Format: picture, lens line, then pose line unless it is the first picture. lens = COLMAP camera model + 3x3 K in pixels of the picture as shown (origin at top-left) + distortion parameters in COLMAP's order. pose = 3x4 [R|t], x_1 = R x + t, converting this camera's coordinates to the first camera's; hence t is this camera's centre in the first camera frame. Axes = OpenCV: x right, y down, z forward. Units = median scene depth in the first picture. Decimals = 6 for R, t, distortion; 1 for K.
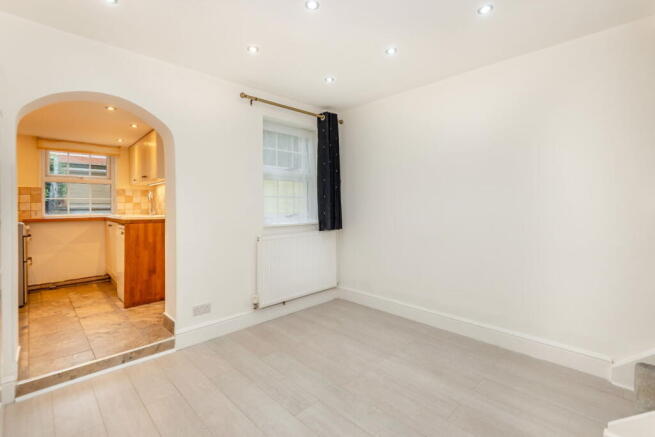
lens RADIAL K [[305.3, 0, 328.3], [0, 305.3, 203.2], [0, 0, 1]] dist [0.001307, -0.000047]
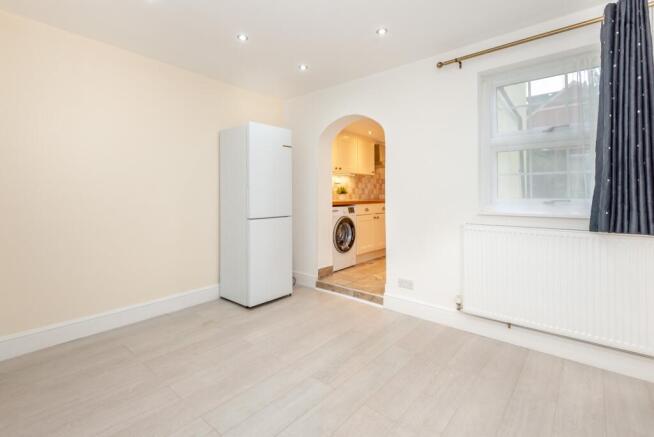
lens RADIAL K [[311.7, 0, 328.1], [0, 311.7, 196.0], [0, 0, 1]] dist [0.001230, -0.000024]
pose [[0.063492, 0.010682, -0.997925, 0.484688], [0.003712, 0.999933, 0.010940, 0.016963], [0.997975, -0.004399, 0.063448, 0.478111]]
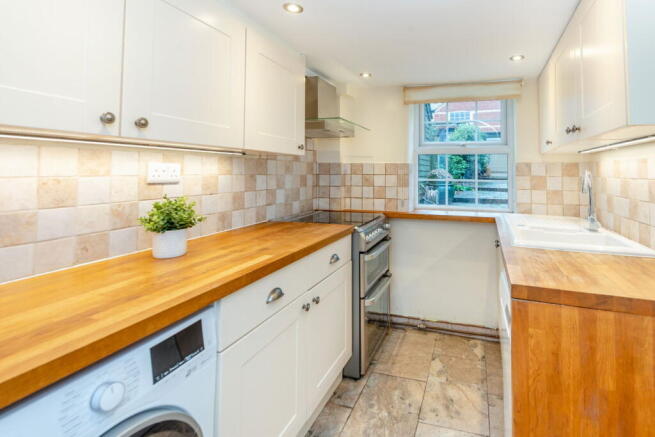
lens RADIAL K [[301.1, 0, 390.9], [0, 301.1, 159.8], [0, 0, 1]] dist [0.033648, -0.000218]
pose [[0.489574, -0.019310, -0.871748, -0.407986], [-0.008361, 0.999605, -0.026838, -0.042010], [0.871922, 0.020428, 0.489219, 0.659249]]
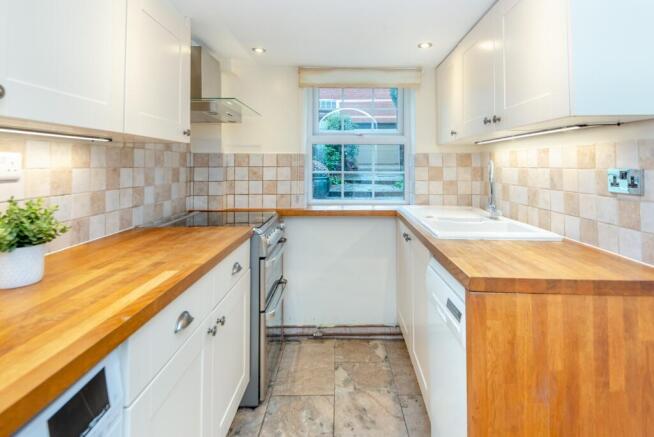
lens RADIAL K [[330.6, 0, 331.3], [0, 330.6, 152.2], [0, 0, 1]] dist [0.032251, -0.000685]
pose [[0.696667, -0.014601, -0.717246, -0.462482], [-0.005057, 0.999668, -0.025262, -0.039466], [0.717377, 0.021226, 0.696362, 0.607604]]
